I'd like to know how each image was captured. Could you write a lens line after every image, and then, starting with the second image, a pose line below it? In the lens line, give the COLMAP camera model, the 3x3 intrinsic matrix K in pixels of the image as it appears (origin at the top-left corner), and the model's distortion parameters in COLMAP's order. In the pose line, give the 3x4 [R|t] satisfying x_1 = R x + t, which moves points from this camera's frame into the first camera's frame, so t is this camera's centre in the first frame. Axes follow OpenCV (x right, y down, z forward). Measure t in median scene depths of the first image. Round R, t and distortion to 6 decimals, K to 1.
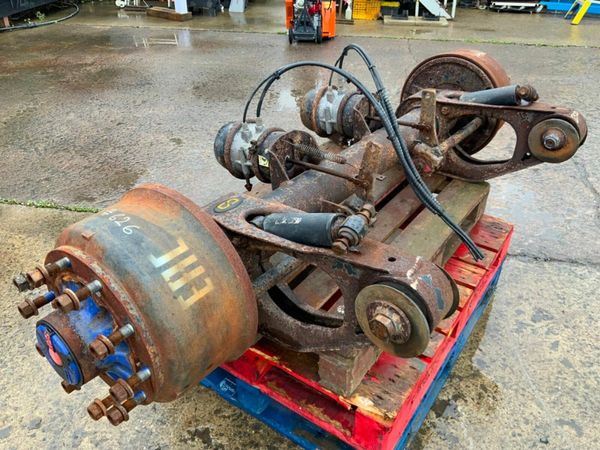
lens RADIAL K [[494.2, 0, 300.0], [0, 494.2, 225.0], [0, 0, 1]] dist [0.068357, -0.139003]
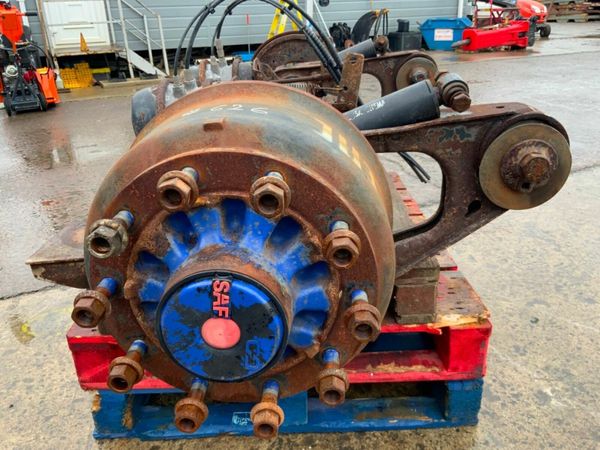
lens RADIAL K [[494.2, 0, 300.0], [0, 494.2, 225.0], [0, 0, 1]] dist [0.068357, -0.139003]
pose [[0.815131, -0.262939, 0.516163, -0.403342], [0.338320, 0.939378, -0.055750, 0.123318], [-0.470214, 0.220072, 0.854674, 0.259054]]
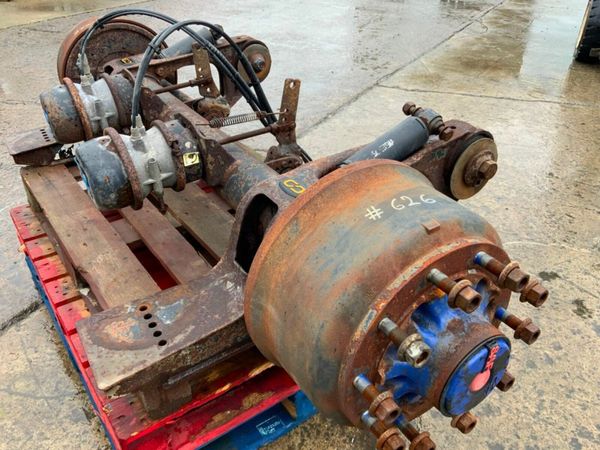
lens RADIAL K [[494.2, 0, 300.0], [0, 494.2, 225.0], [0, 0, 1]] dist [0.068357, -0.139003]
pose [[0.332800, -0.503854, 0.797104, -0.642070], [0.493065, 0.813510, 0.308363, -0.185304], [-0.803822, 0.290401, 0.519169, 0.446608]]
